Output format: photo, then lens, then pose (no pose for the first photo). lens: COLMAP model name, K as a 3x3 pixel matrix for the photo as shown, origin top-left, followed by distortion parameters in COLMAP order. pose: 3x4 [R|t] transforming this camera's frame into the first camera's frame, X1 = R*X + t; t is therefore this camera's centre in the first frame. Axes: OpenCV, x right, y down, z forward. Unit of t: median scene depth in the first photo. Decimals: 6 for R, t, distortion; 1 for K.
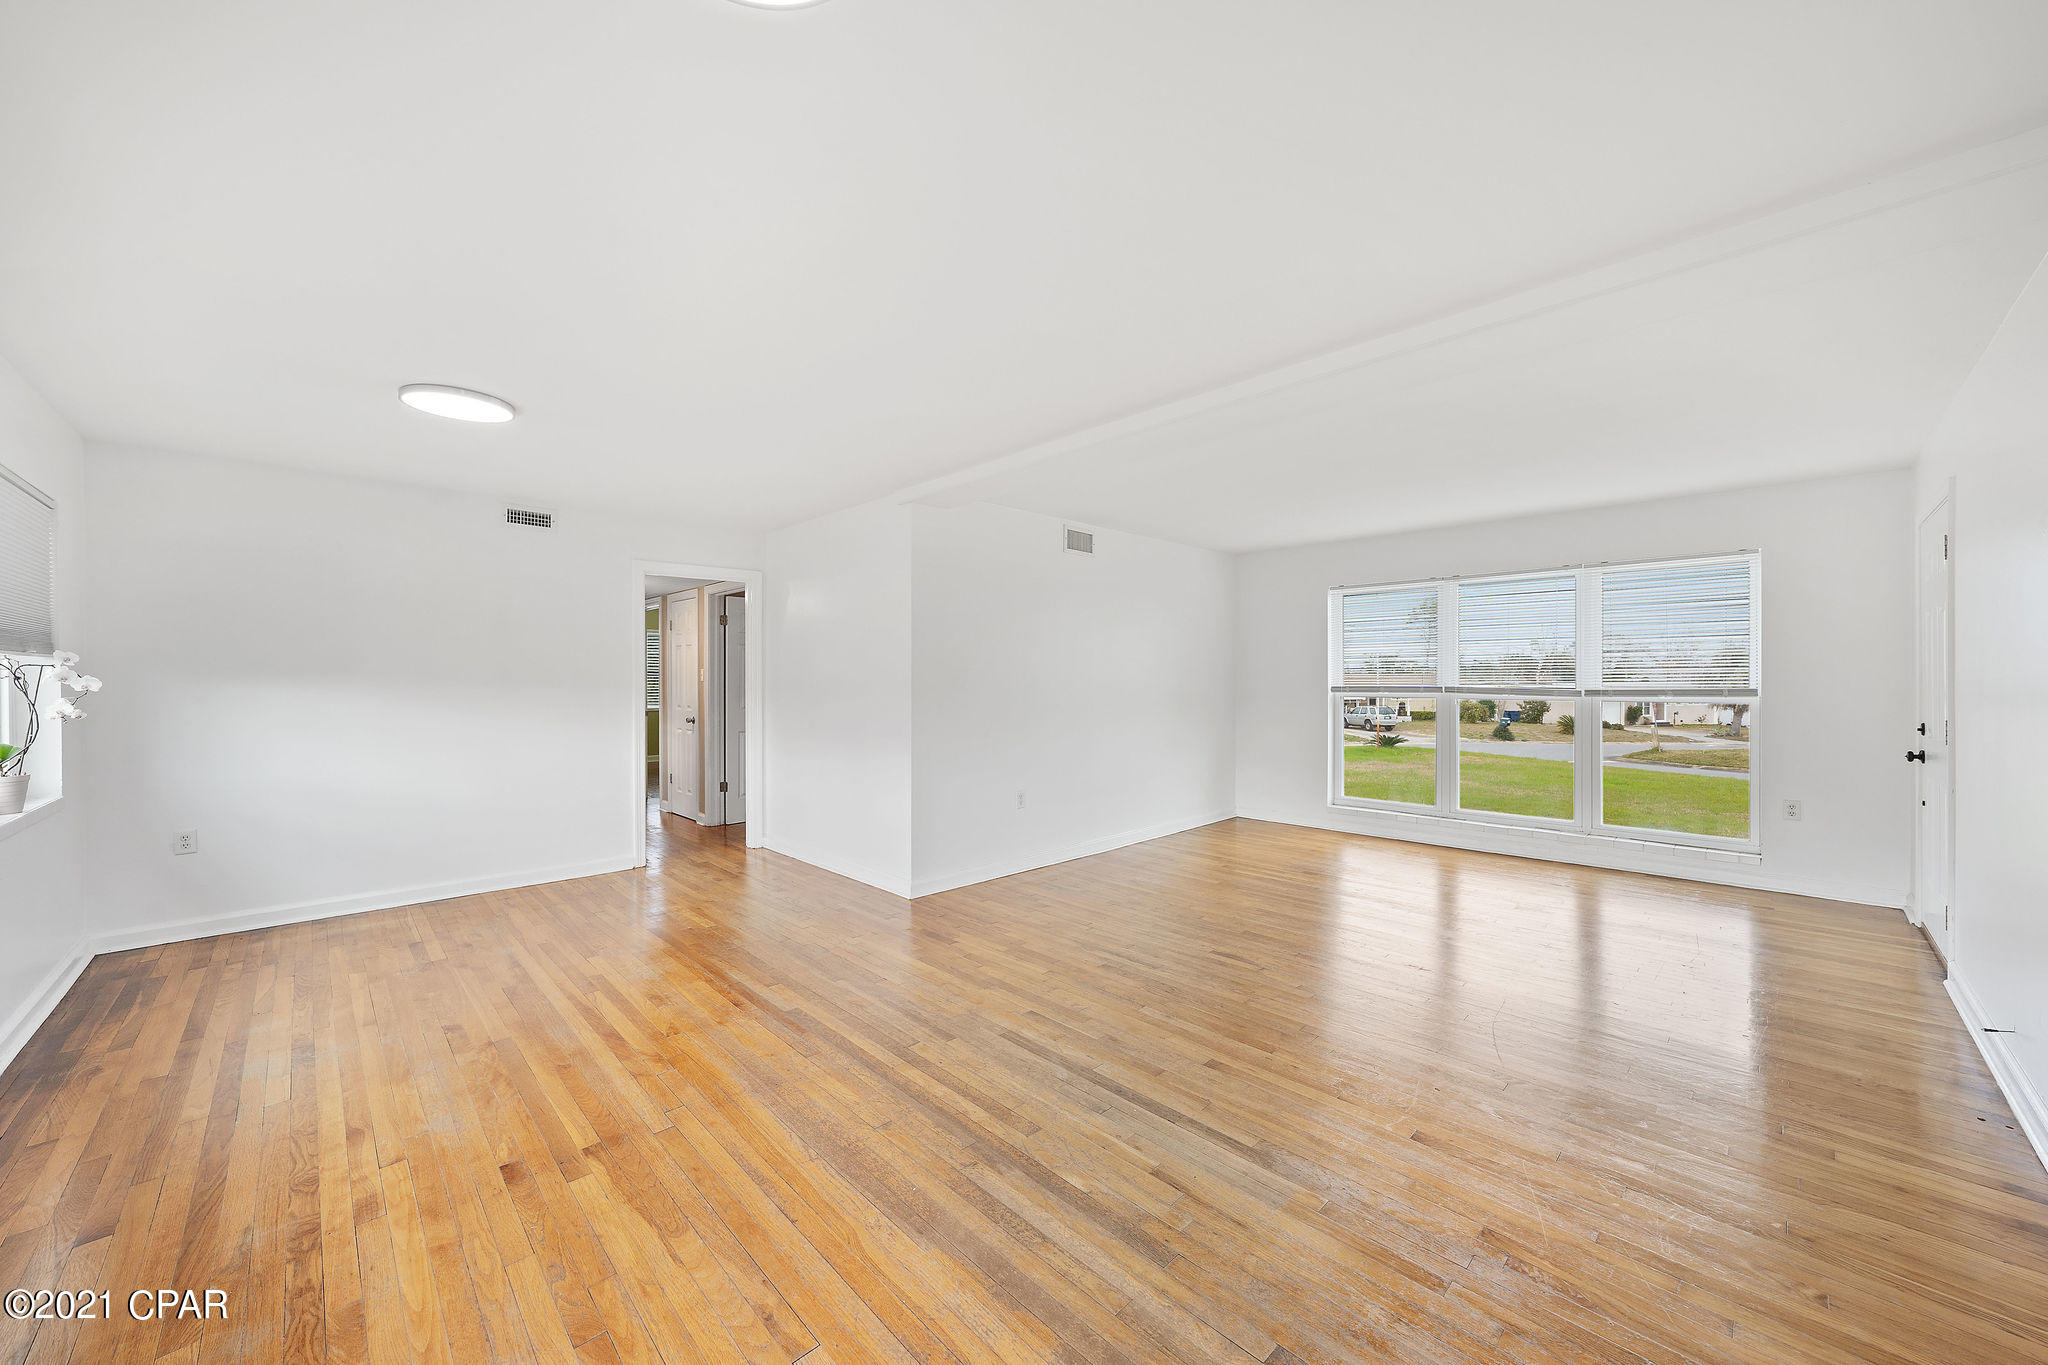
lens RADIAL K [[760.5, 0, 1012.9], [0, 760.5, 674.7], [0, 0, 1]] dist [-0.016466, 0.001382]
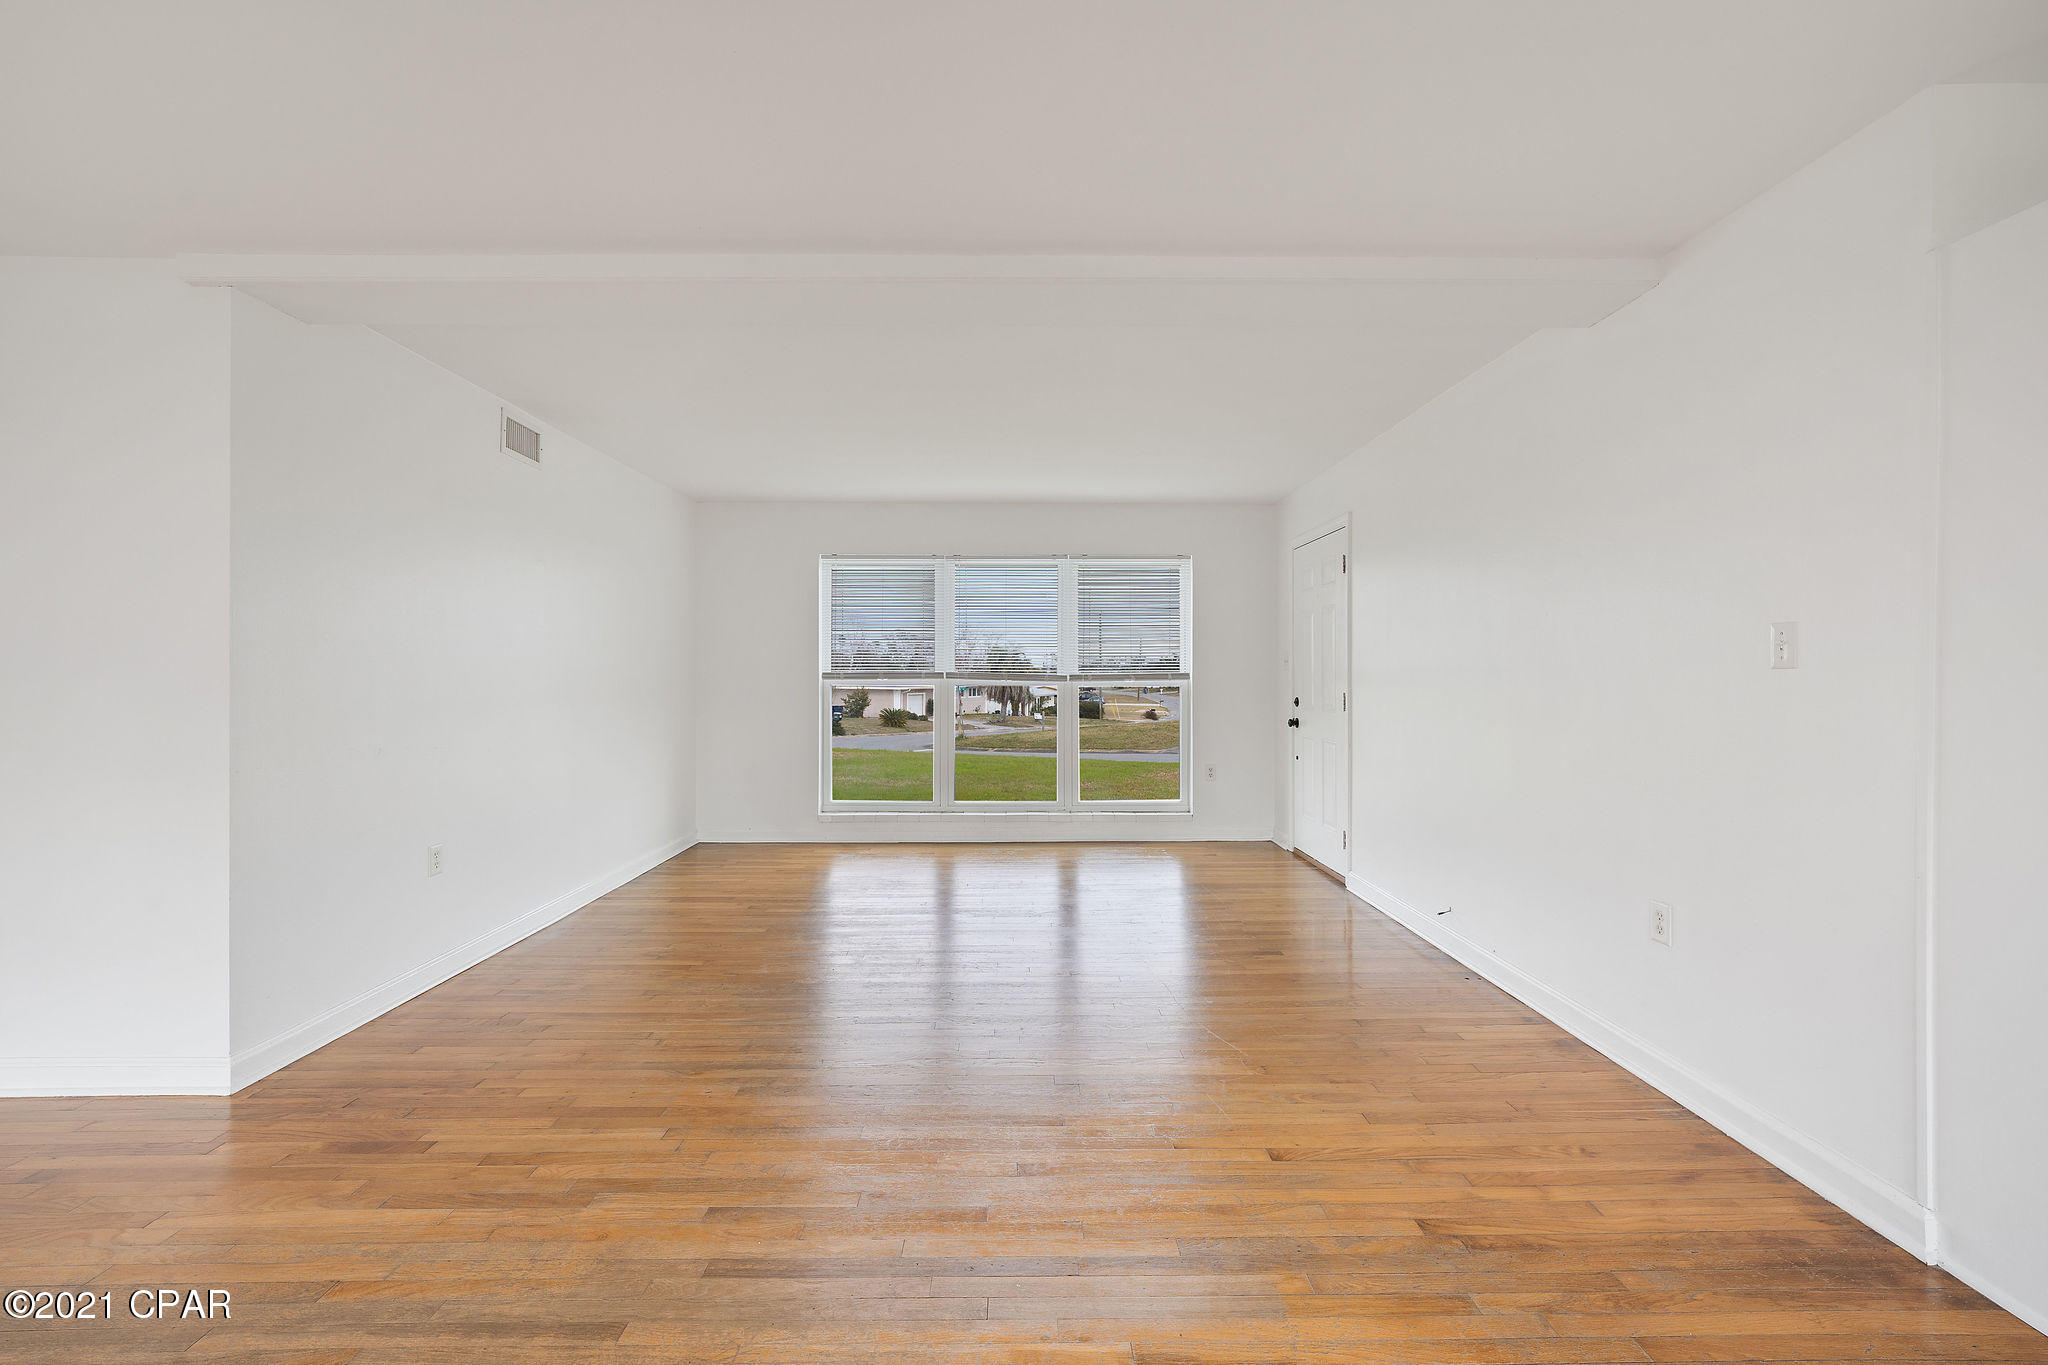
lens RADIAL K [[865.3, 0, 1020.6], [0, 865.3, 700.2], [0, 0, 1]] dist [-0.014959, 0.000776]
pose [[0.678033, -0.019624, 0.734769, -0.188355], [-0.005220, 0.999490, 0.031511, 0.018054], [-0.735013, -0.025201, 0.677585, 0.245931]]
